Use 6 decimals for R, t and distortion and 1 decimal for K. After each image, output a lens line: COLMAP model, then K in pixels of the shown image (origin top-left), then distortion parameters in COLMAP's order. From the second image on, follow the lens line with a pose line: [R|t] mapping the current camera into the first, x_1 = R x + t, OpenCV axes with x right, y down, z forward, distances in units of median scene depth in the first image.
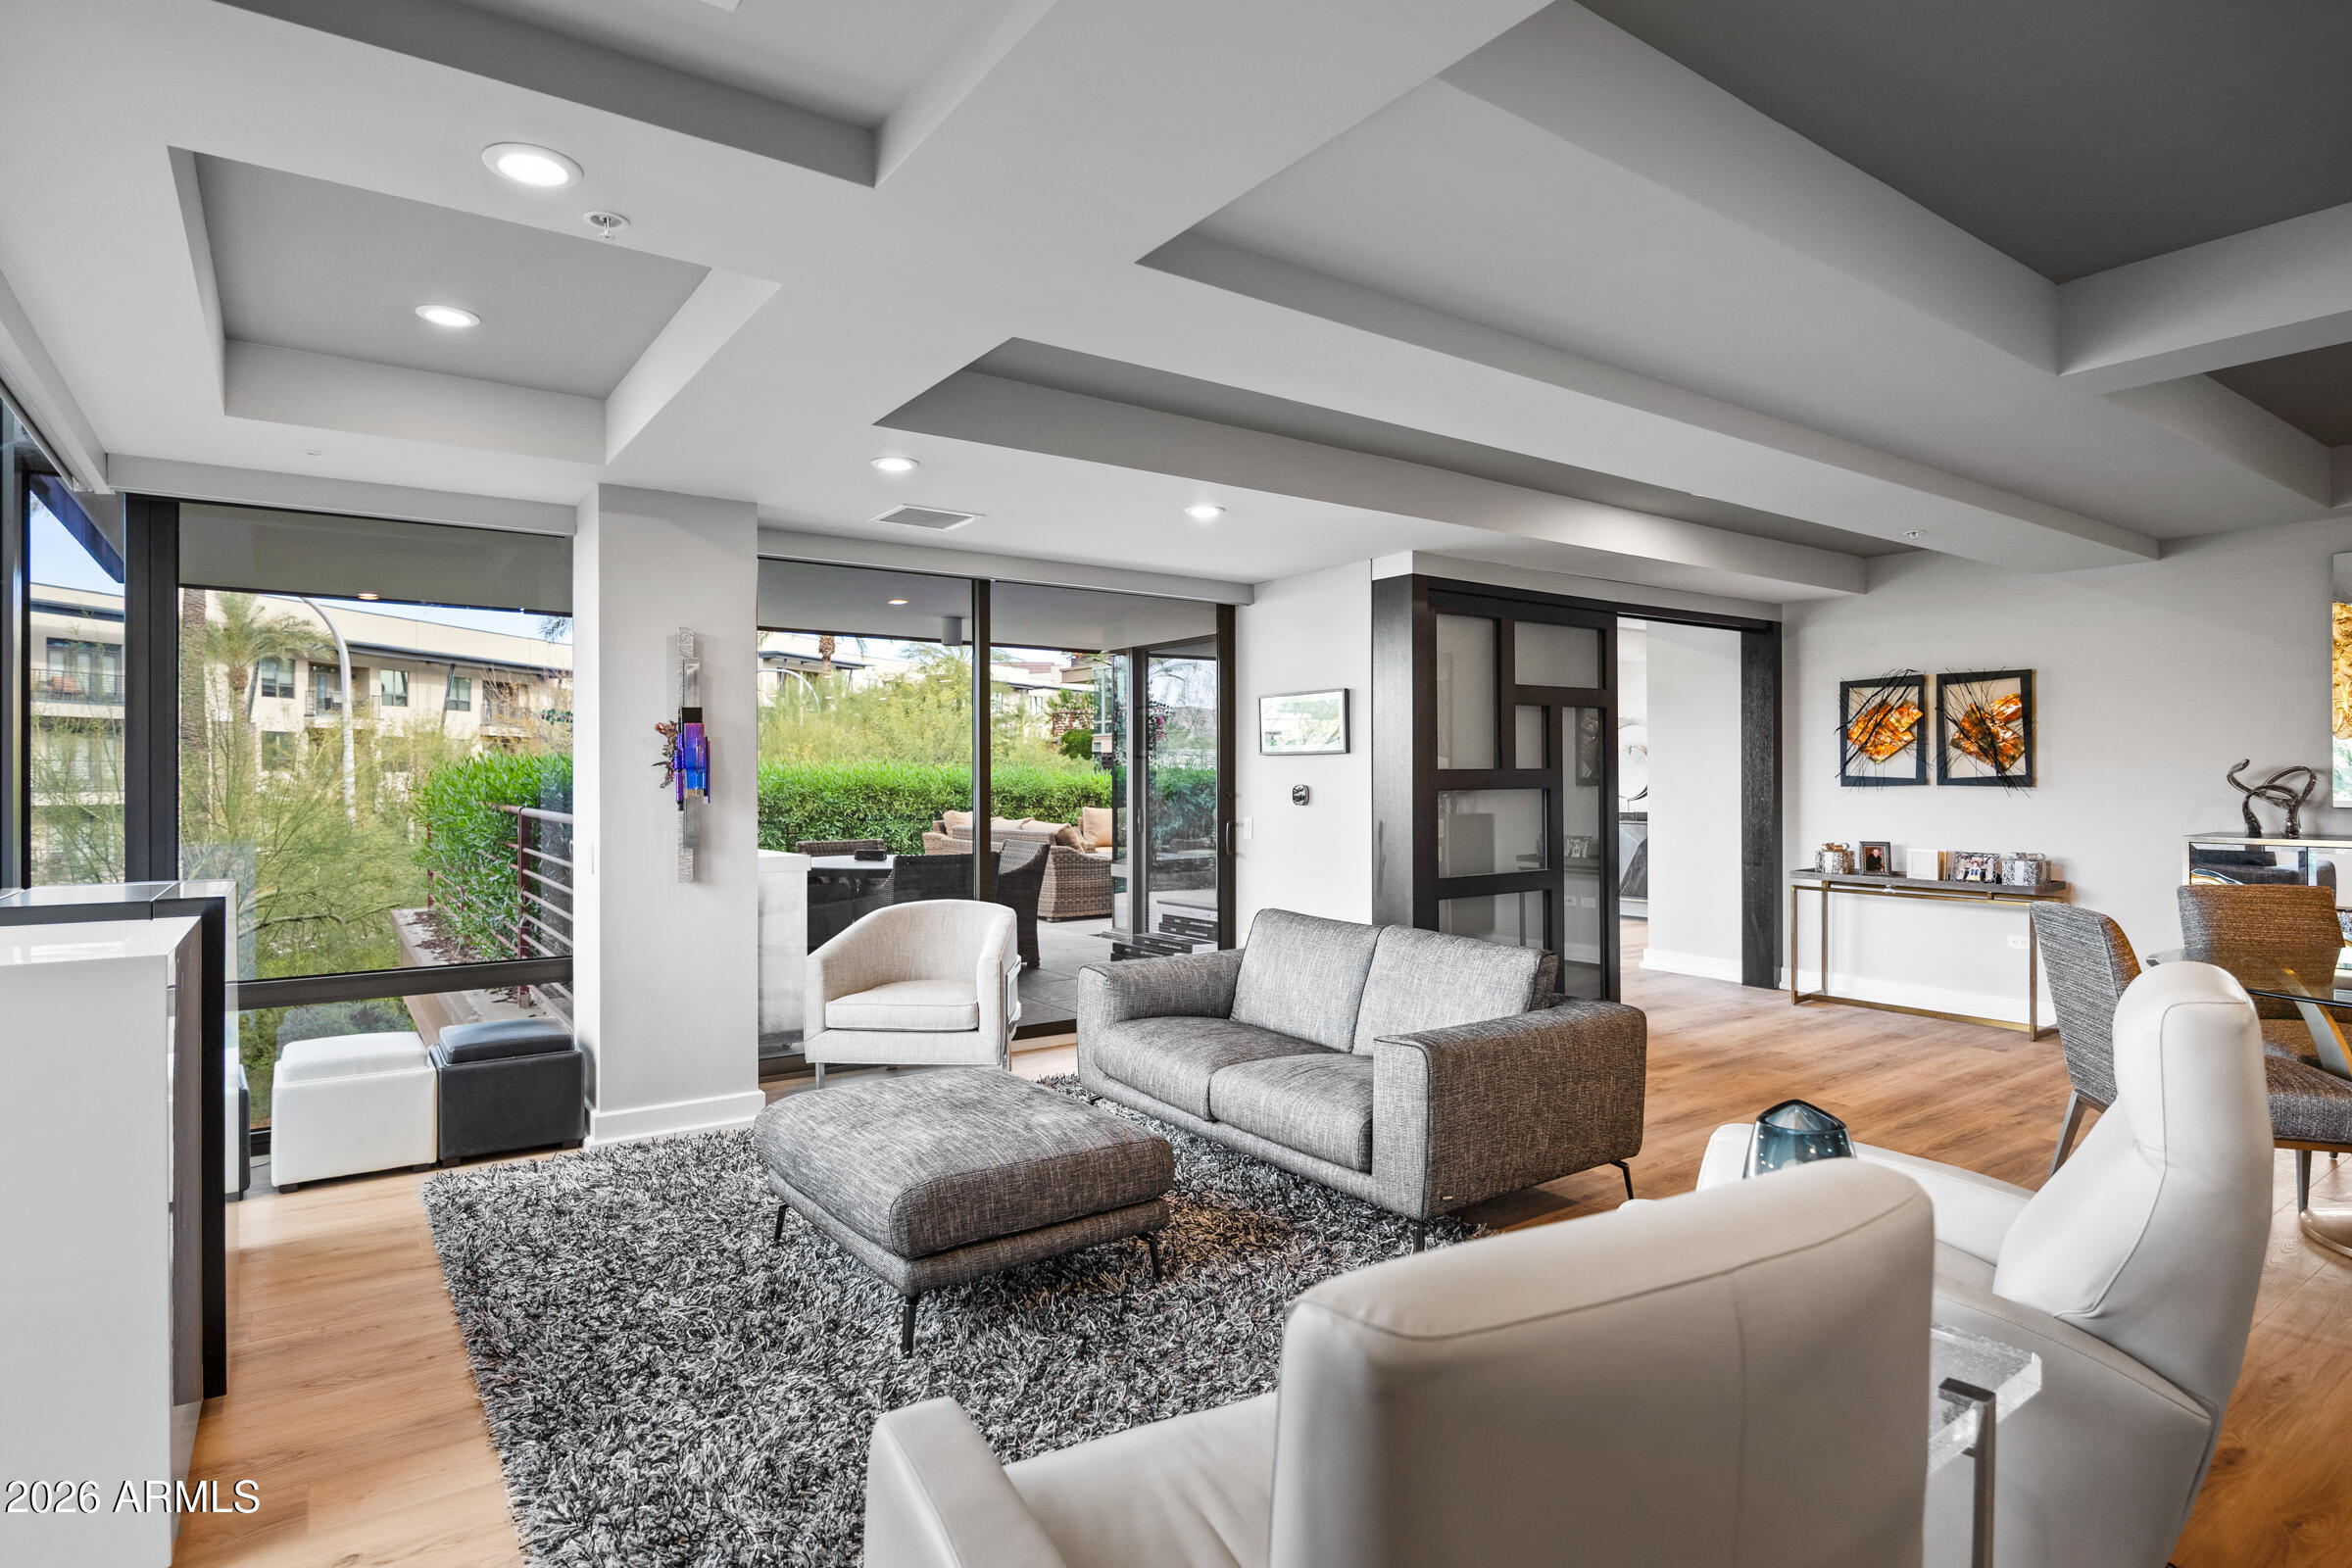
lens RADIAL K [[1222.4, 0, 1153.0], [0, 1222.4, 779.7], [0, 0, 1]] dist [-0.026886, -0.000247]
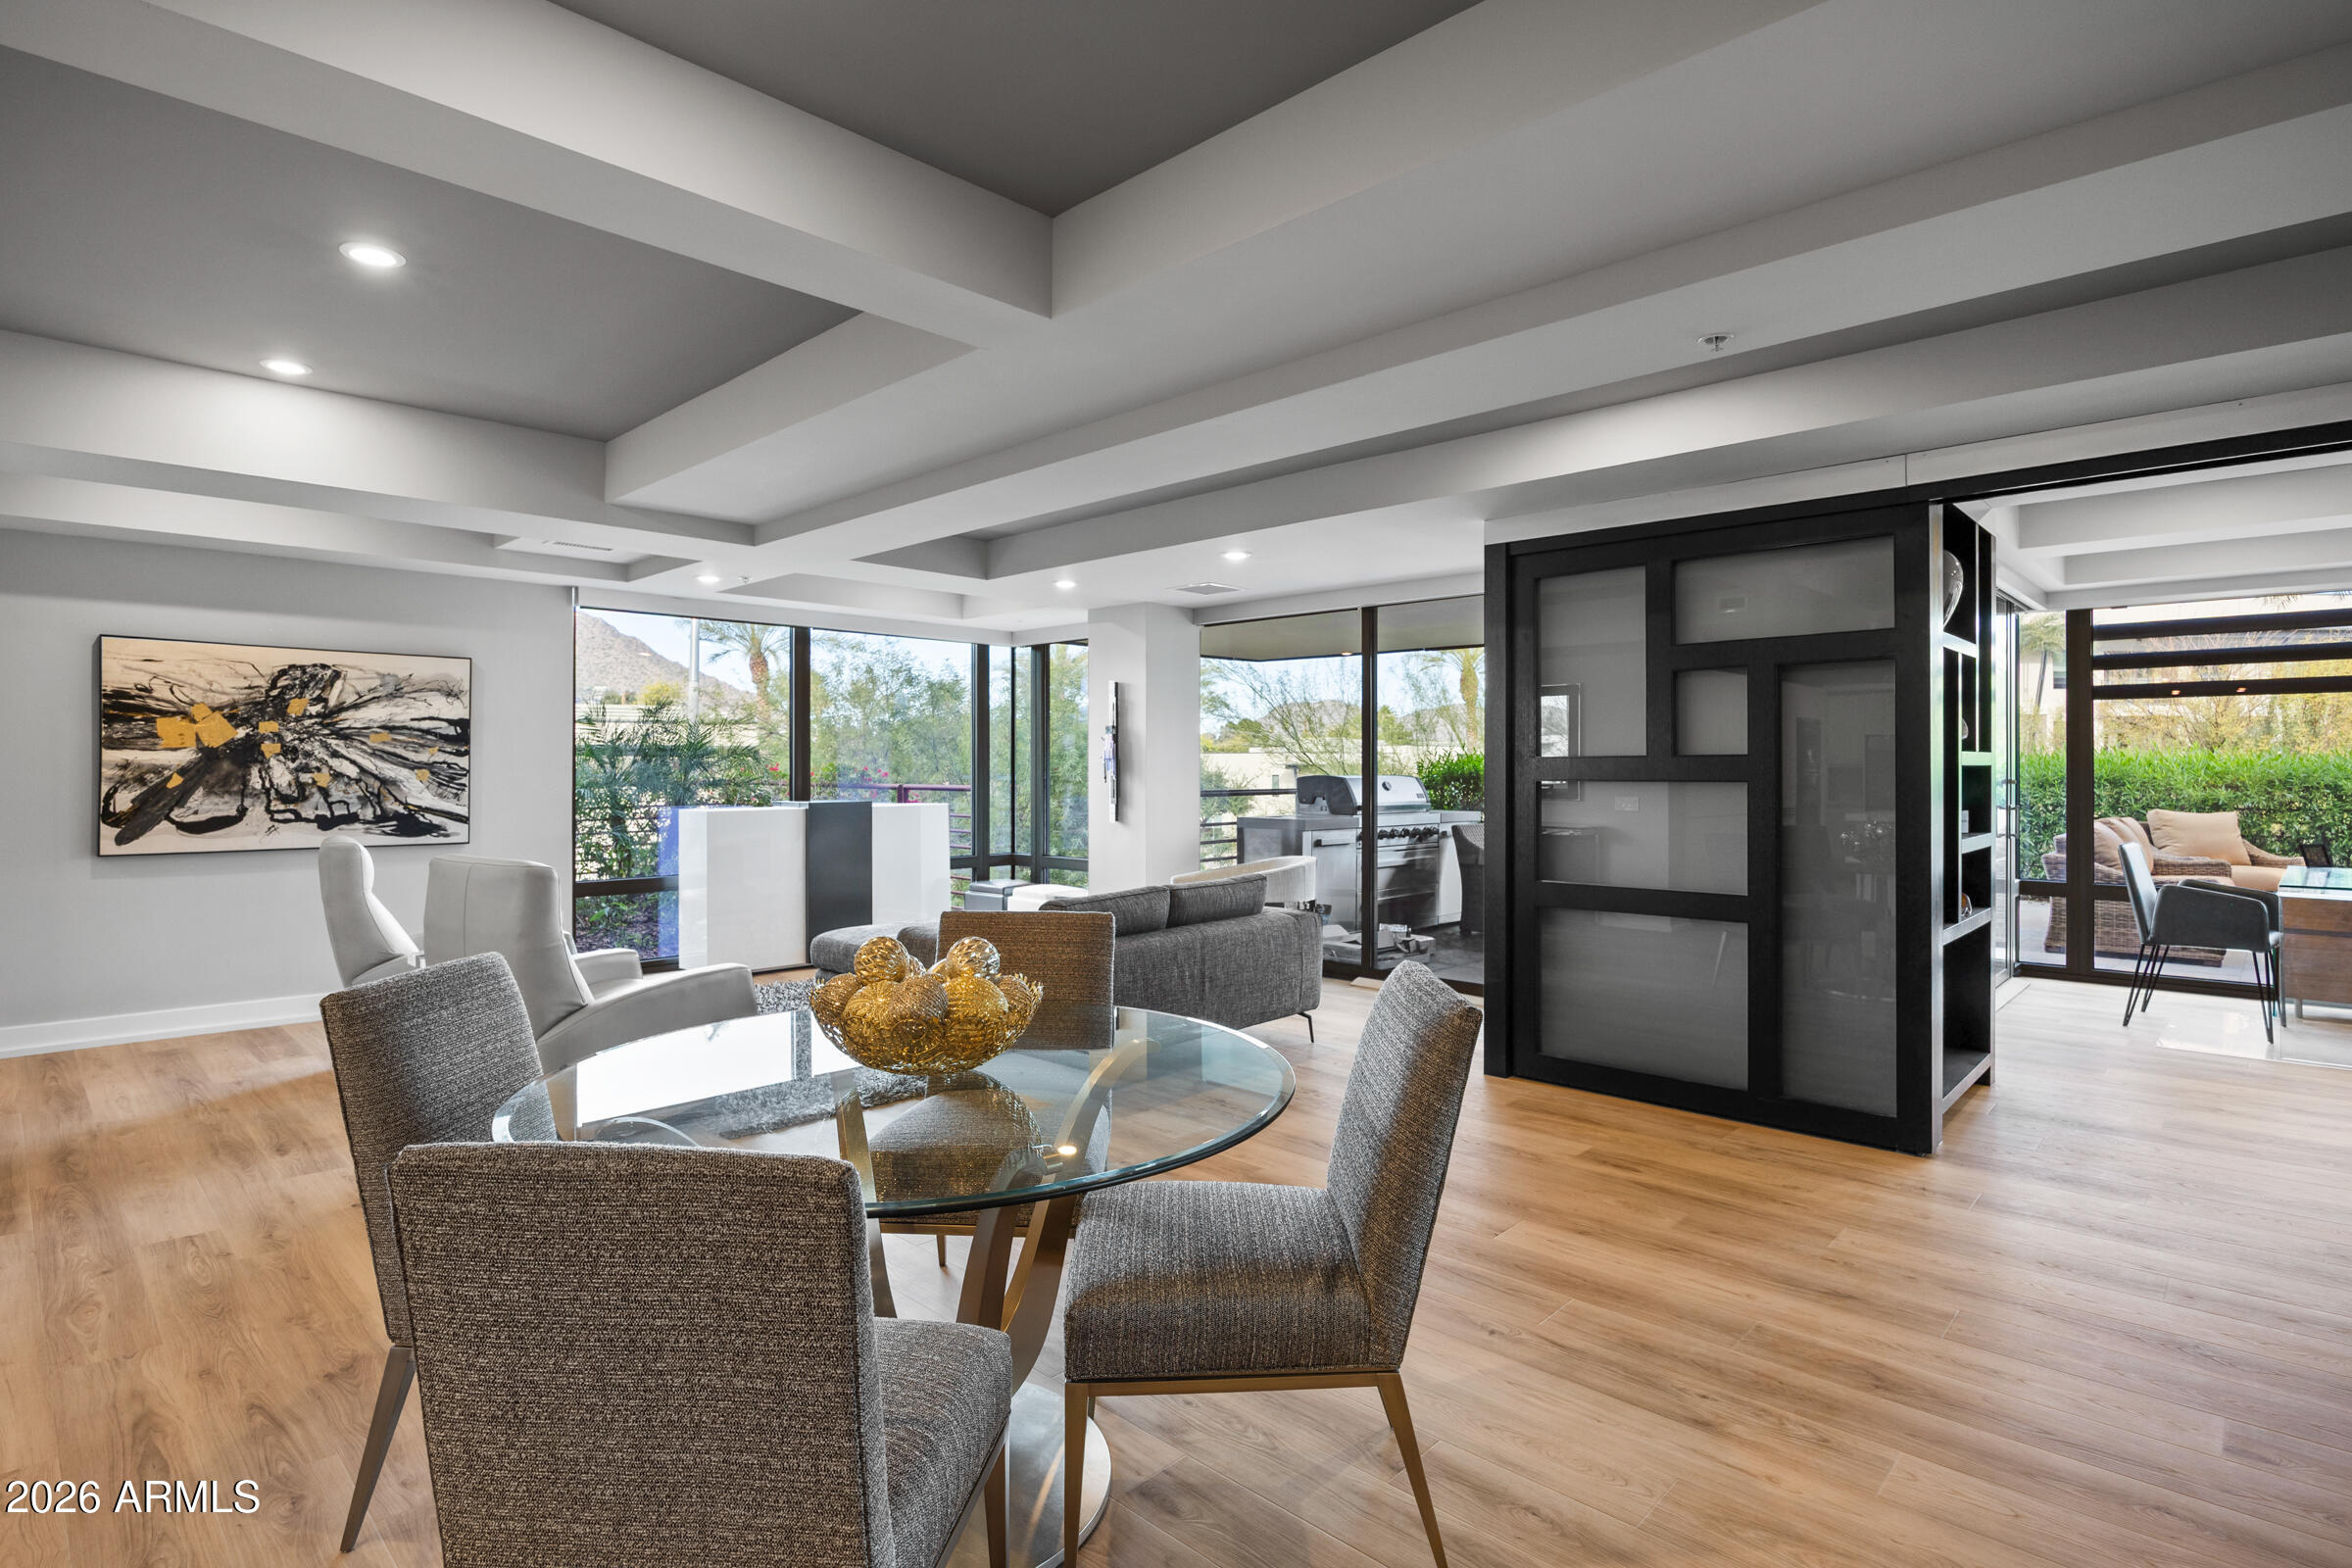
lens RADIAL K [[1157.1, 0, 1178.8], [0, 1157.1, 761.4], [0, 0, 1]] dist [0.000736, -0.000799]
pose [[0.201650, -0.001704, -0.979456, 0.971087], [-0.004974, 0.999984, -0.002764, -0.001629], [0.979445, 0.005429, 0.201639, 0.557182]]
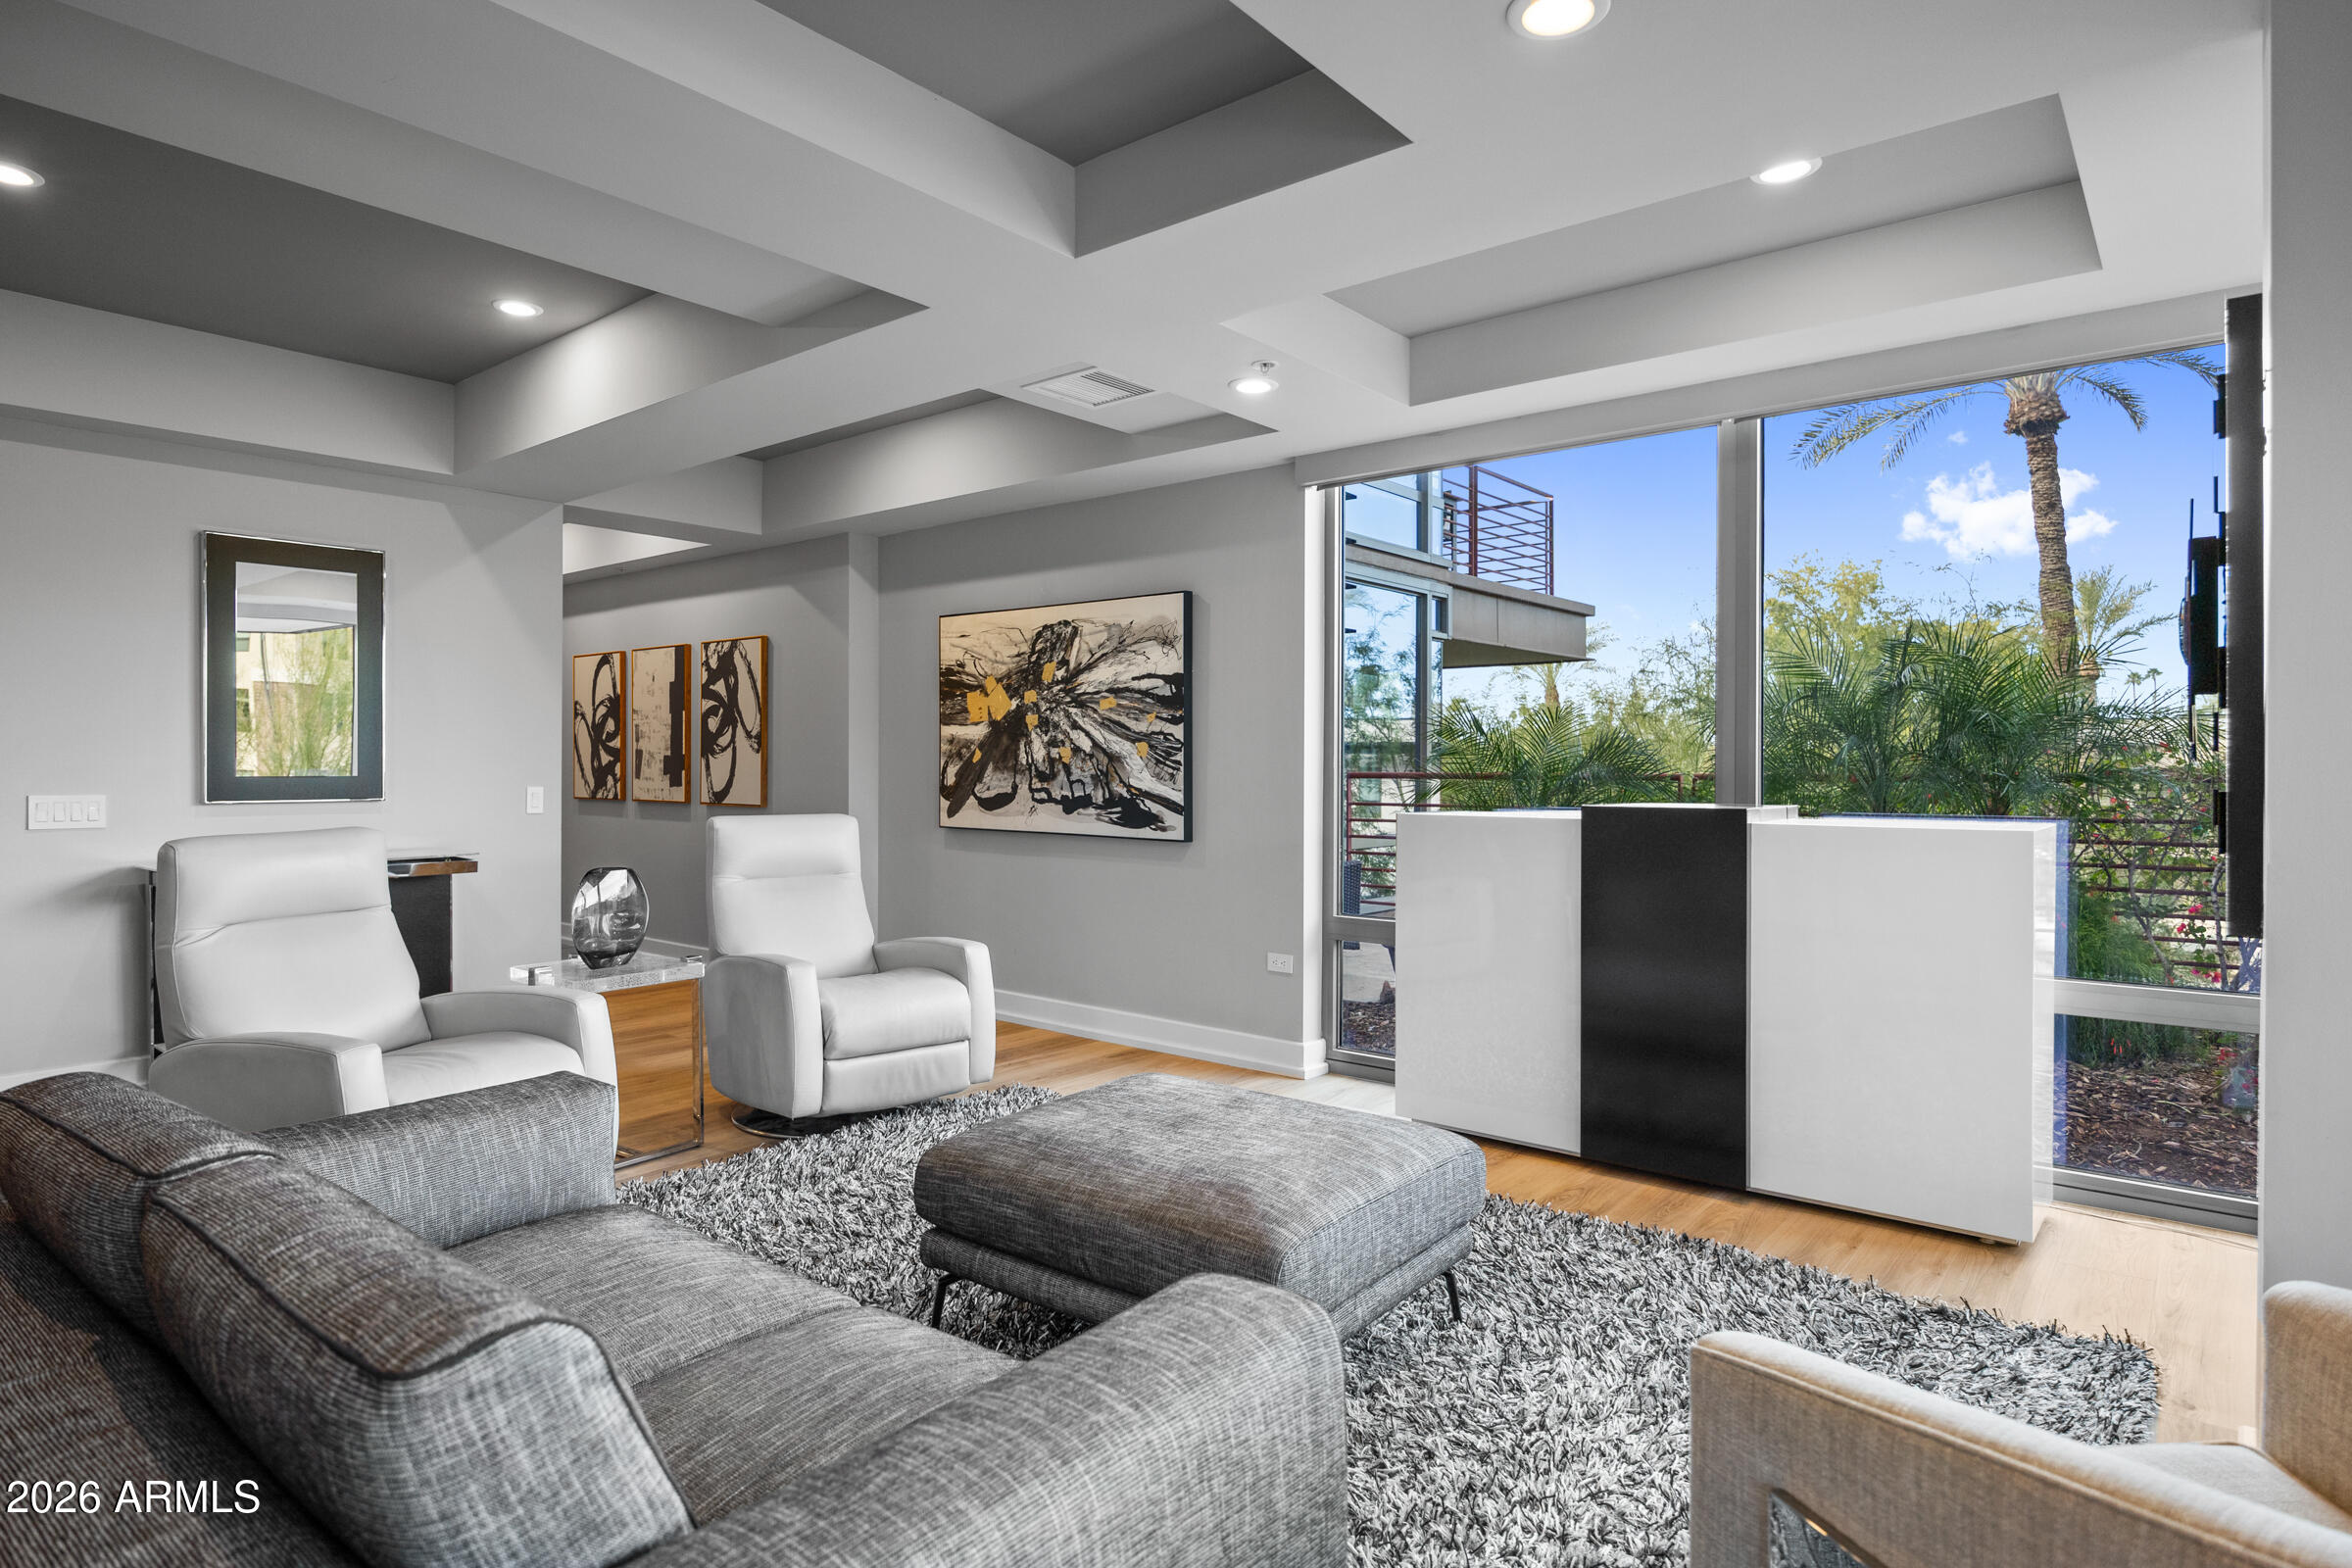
lens RADIAL K [[1321.0, 0, 1156.3], [0, 1321.0, 782.7], [0, 0, 1]] dist [0.000010, -0.001095]
pose [[-0.967624, 0.004886, -0.252349, 0.036237], [0.000529, 0.999850, 0.017329, 0.018493], [0.252396, 0.016634, -0.967481, 0.997296]]
